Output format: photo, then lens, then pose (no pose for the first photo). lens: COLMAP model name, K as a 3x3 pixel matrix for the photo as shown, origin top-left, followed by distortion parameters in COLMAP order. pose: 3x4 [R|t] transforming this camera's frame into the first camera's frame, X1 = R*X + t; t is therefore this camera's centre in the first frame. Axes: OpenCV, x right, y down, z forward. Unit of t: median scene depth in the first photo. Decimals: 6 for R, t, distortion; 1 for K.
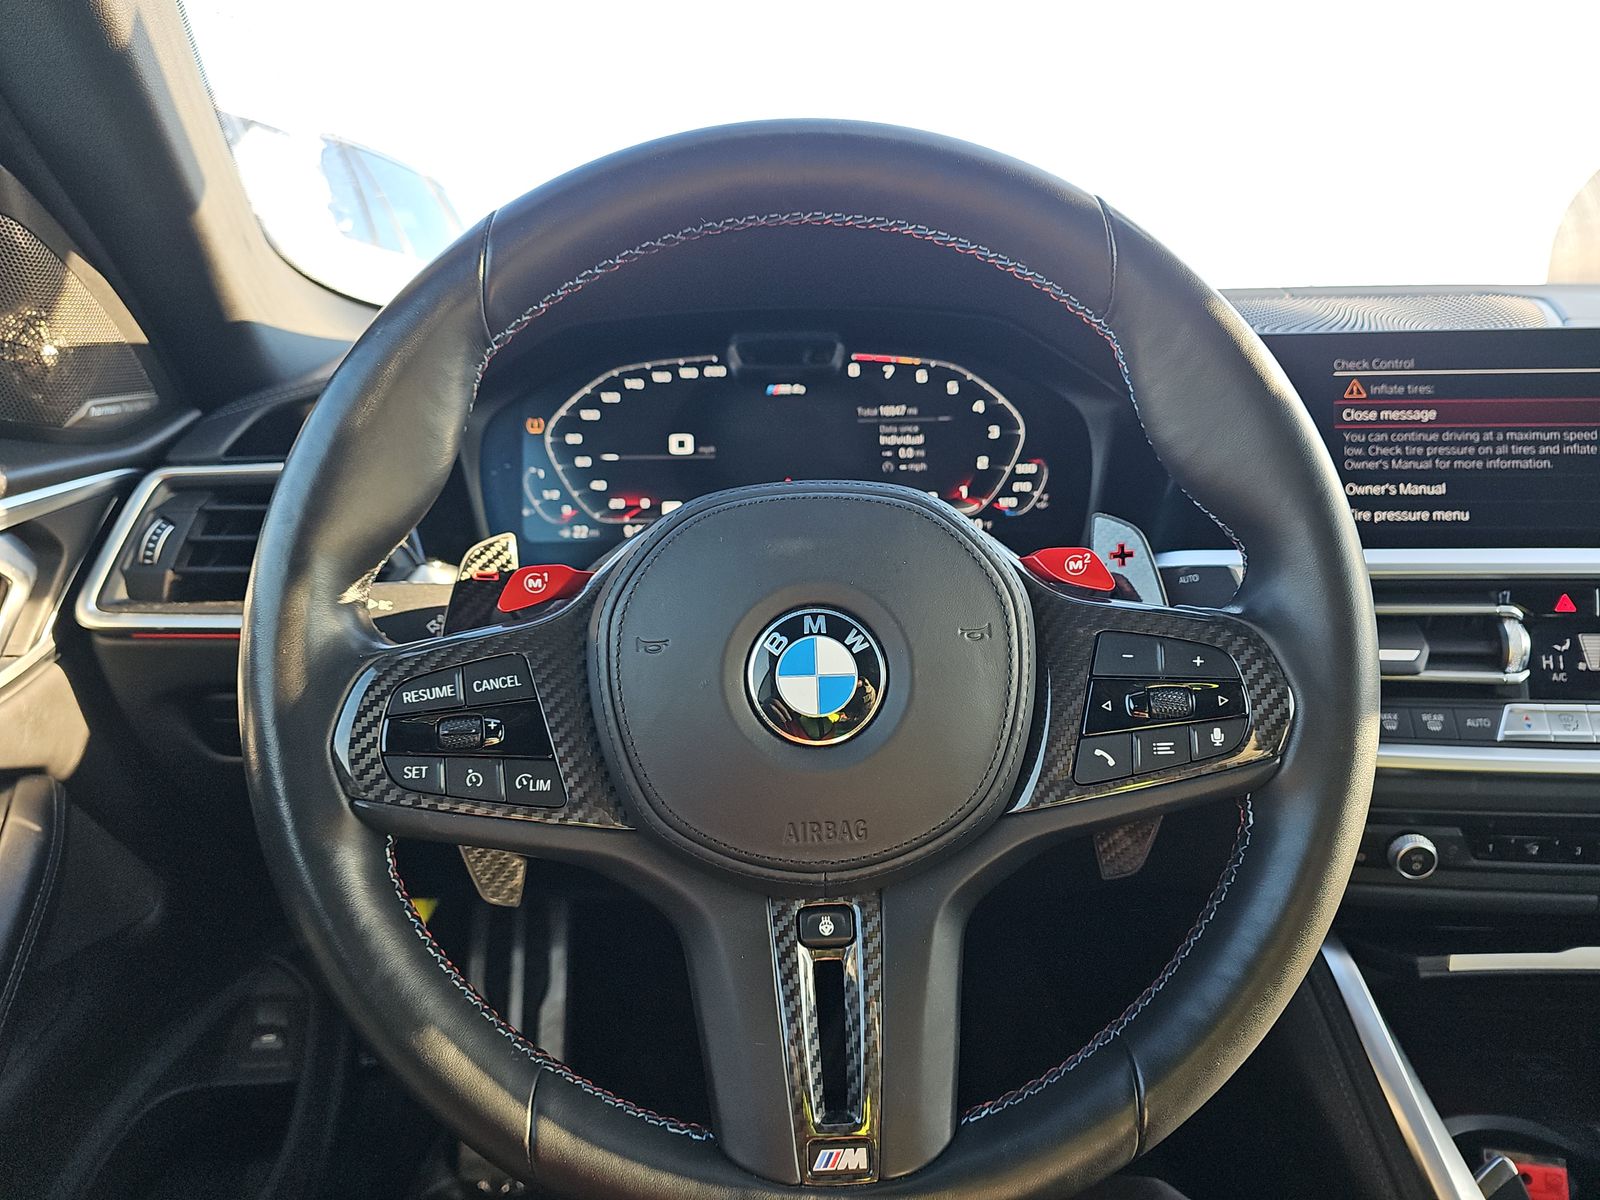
lens RADIAL K [[1053.4, 0, 796.8], [0, 1053.4, 601.9], [0, 0, 1]] dist [-0.018331, 0.004622]
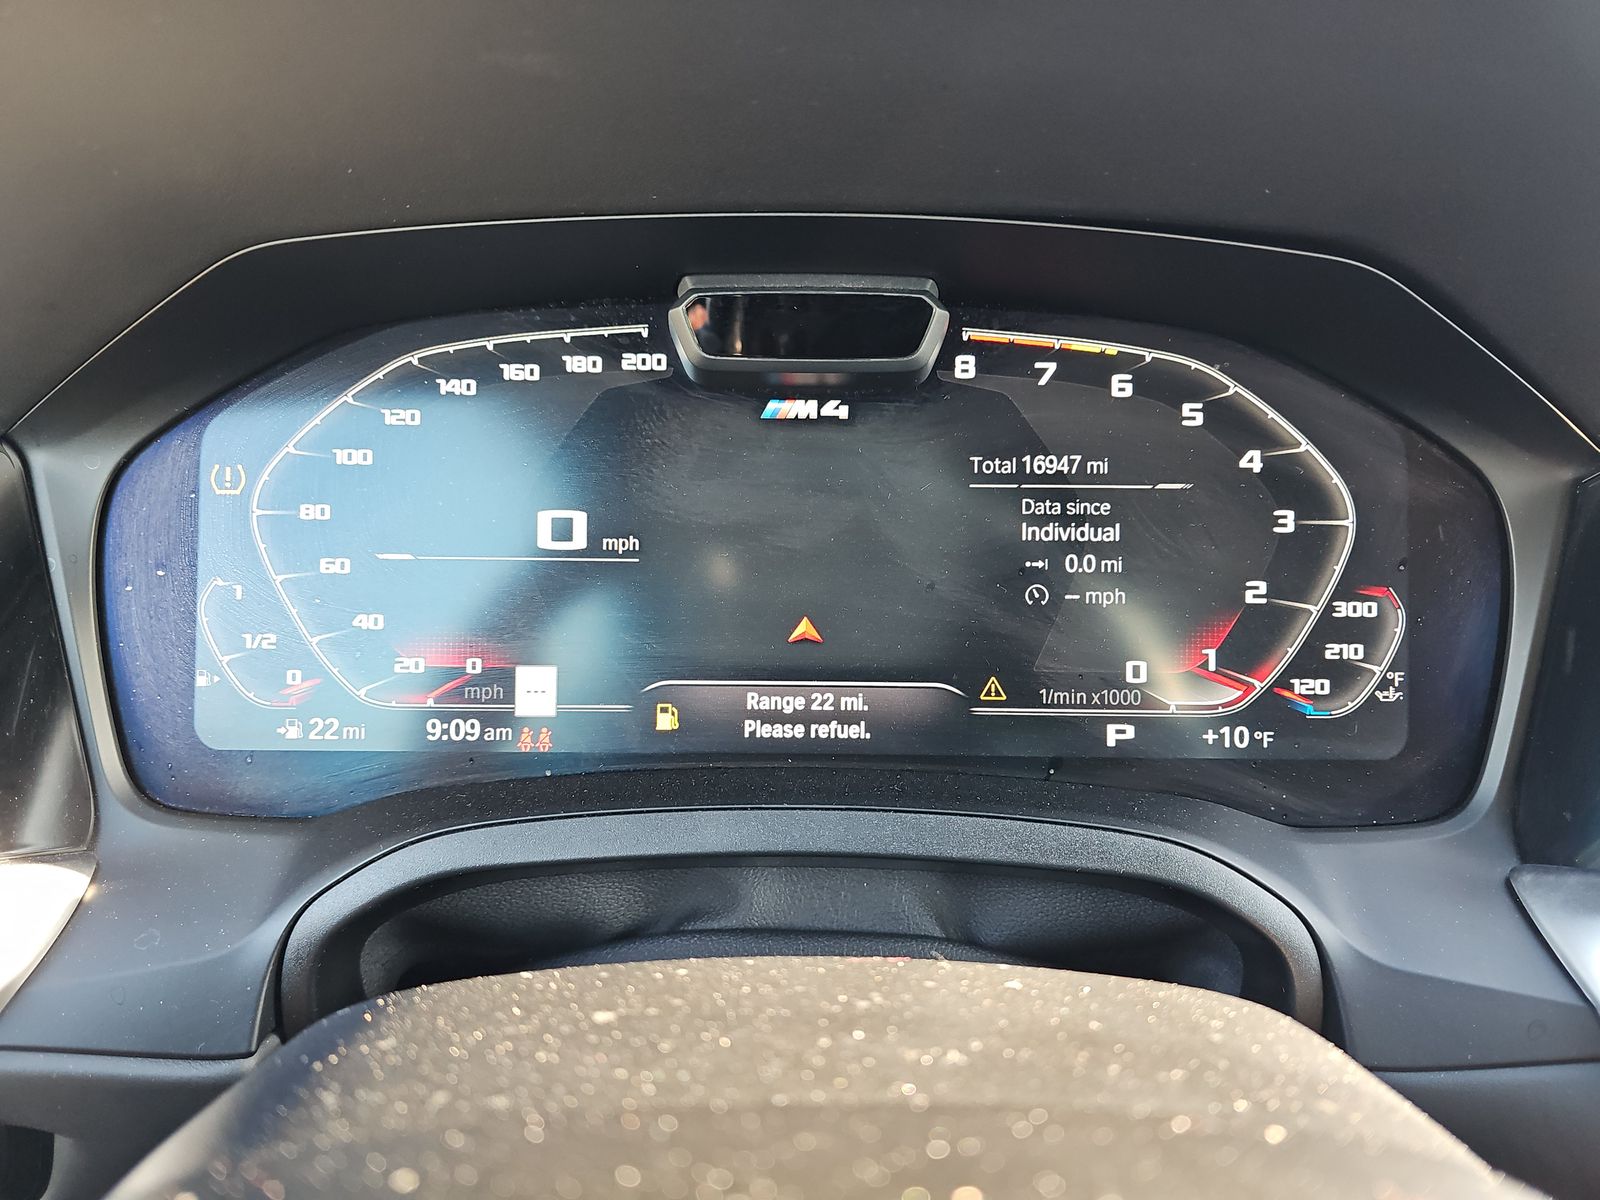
lens RADIAL K [[1053.4, 0, 802.7], [0, 1053.4, 591.7], [0, 0, 1]] dist [-0.018331, 0.004622]
pose [[0.999598, 0.028174, -0.003294, -0.008868], [-0.027938, 0.997955, 0.057485, -0.151881], [0.004907, -0.057370, 0.998341, 0.565131]]
